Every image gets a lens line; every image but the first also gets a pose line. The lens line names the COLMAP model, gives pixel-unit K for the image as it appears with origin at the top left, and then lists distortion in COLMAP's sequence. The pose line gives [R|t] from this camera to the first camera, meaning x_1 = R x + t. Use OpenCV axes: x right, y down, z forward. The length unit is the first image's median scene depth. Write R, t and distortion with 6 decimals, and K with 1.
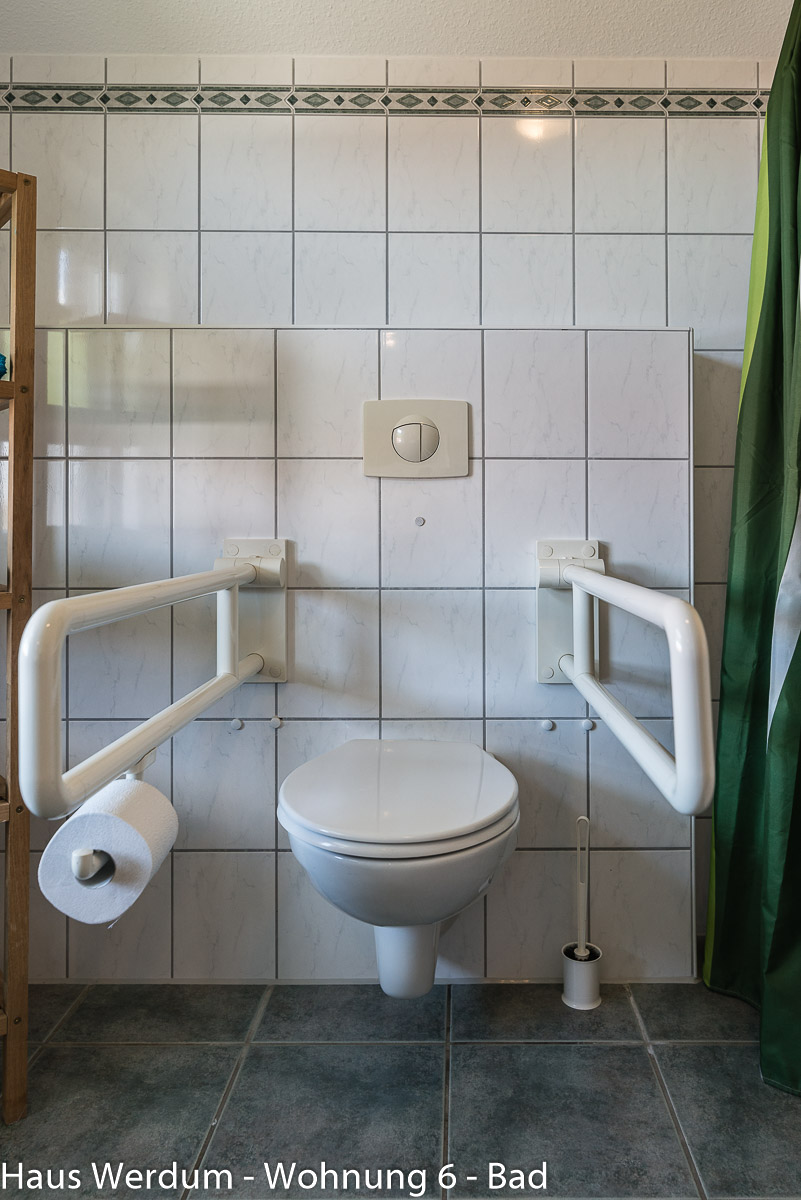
lens RADIAL K [[875.0, 0, 504.9], [0, 875.0, 517.8], [0, 0, 1]] dist [-0.002086, 0.008011]
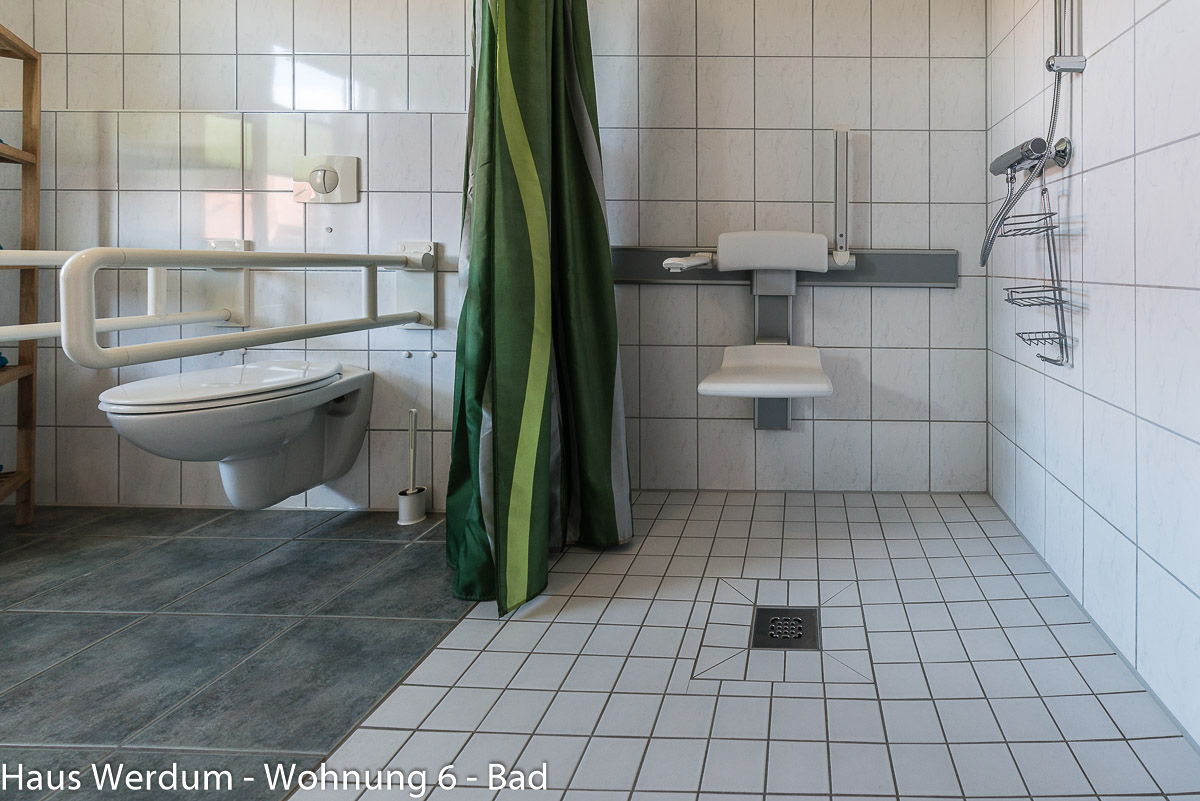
lens RADIAL K [[558.5, 0, 738.0], [0, 558.5, 266.5], [0, 0, 1]] dist [0.005811, -0.001256]
pose [[0.999616, 0.007462, -0.026698, 0.699323], [-0.007111, 0.999887, 0.013224, 0.053558], [0.026794, -0.013029, 0.999556, -0.030970]]
